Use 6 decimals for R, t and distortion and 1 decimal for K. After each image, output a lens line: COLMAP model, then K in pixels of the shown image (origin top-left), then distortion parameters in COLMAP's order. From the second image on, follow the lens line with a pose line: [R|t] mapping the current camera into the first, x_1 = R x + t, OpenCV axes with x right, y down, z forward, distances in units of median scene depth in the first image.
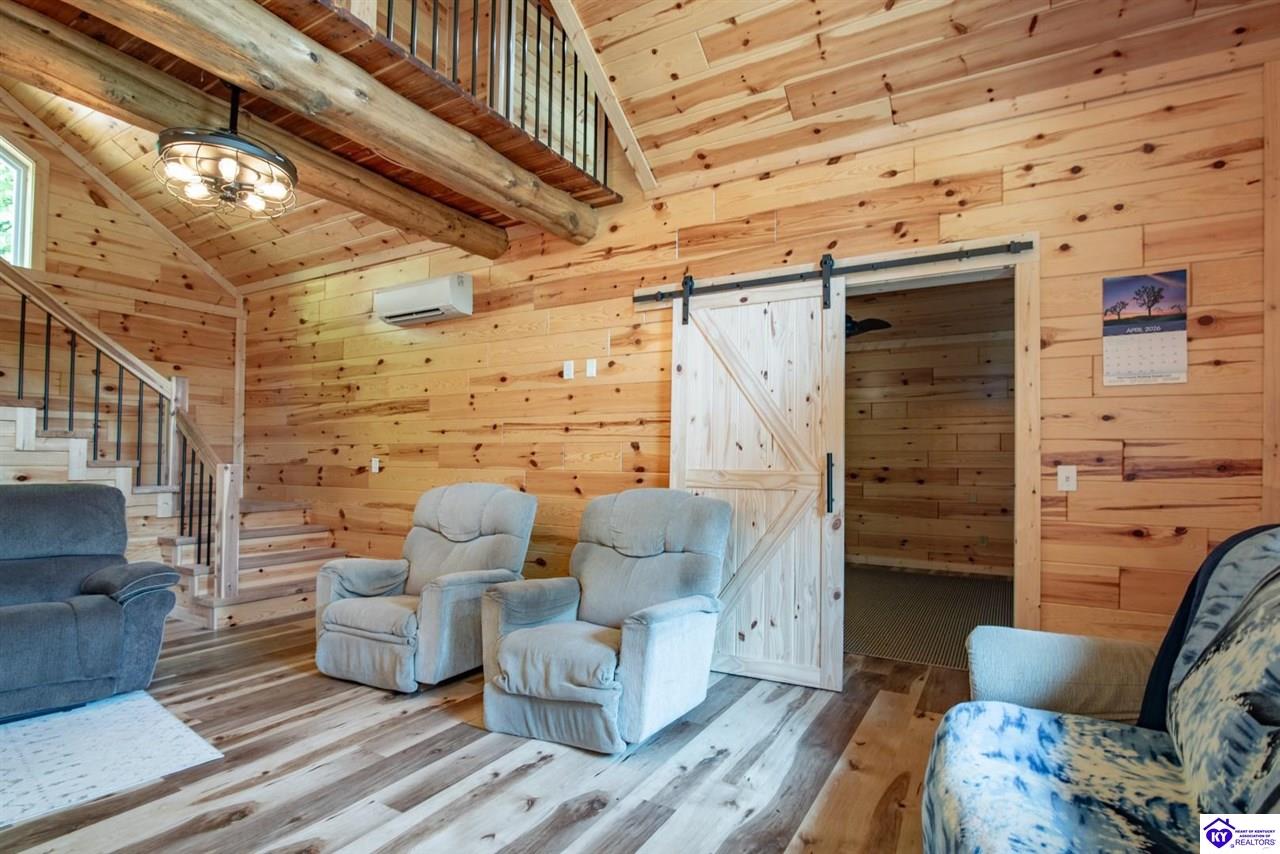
lens RADIAL K [[610.3, 0, 615.8], [0, 610.3, 447.6], [0, 0, 1]] dist [-0.022851, 0.002244]
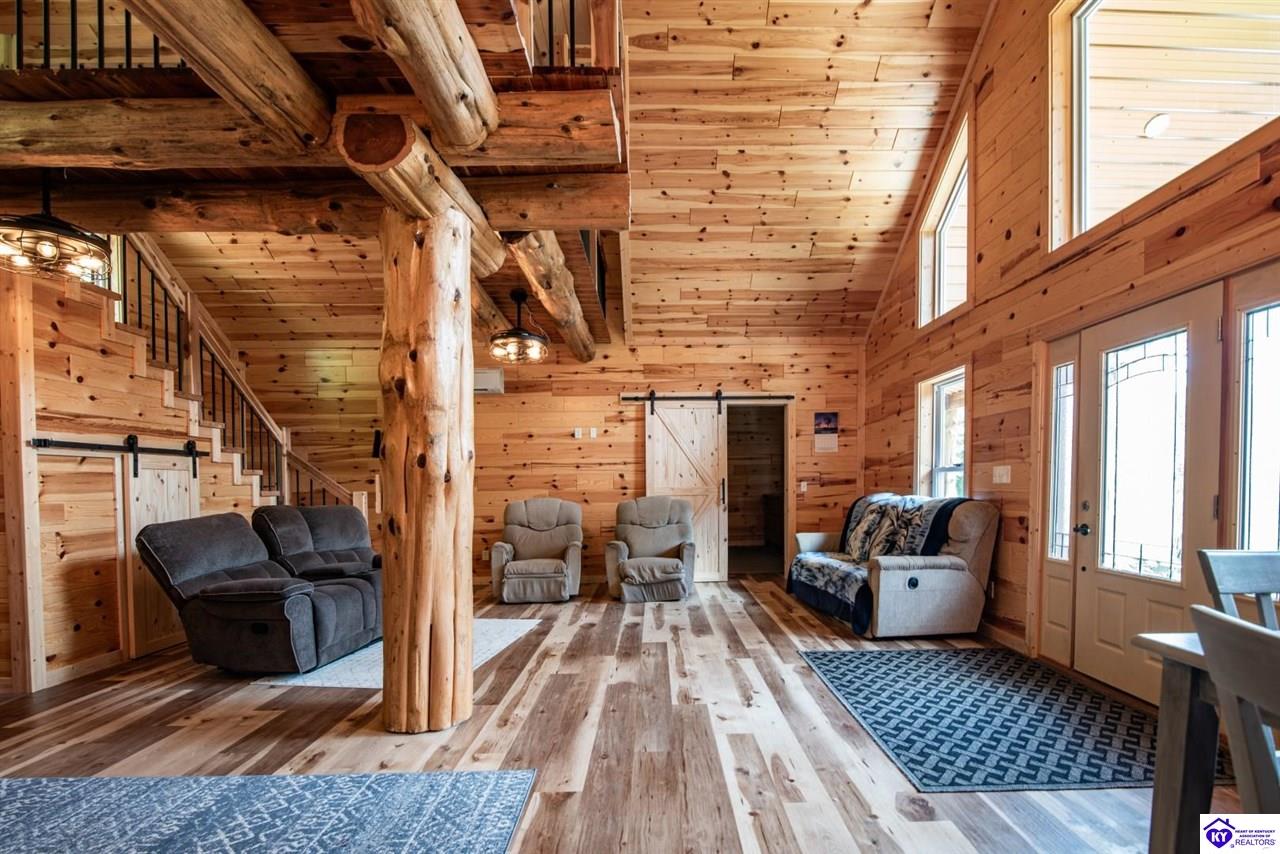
lens RADIAL K [[610.3, 0, 667.0], [0, 610.3, 500.0], [0, 0, 1]] dist [-0.022851, 0.002244]
pose [[0.834635, -0.033068, 0.549810, -0.950338], [0.008440, 0.998847, 0.047263, -0.016706], [-0.550739, -0.034807, 0.833952, -0.702858]]
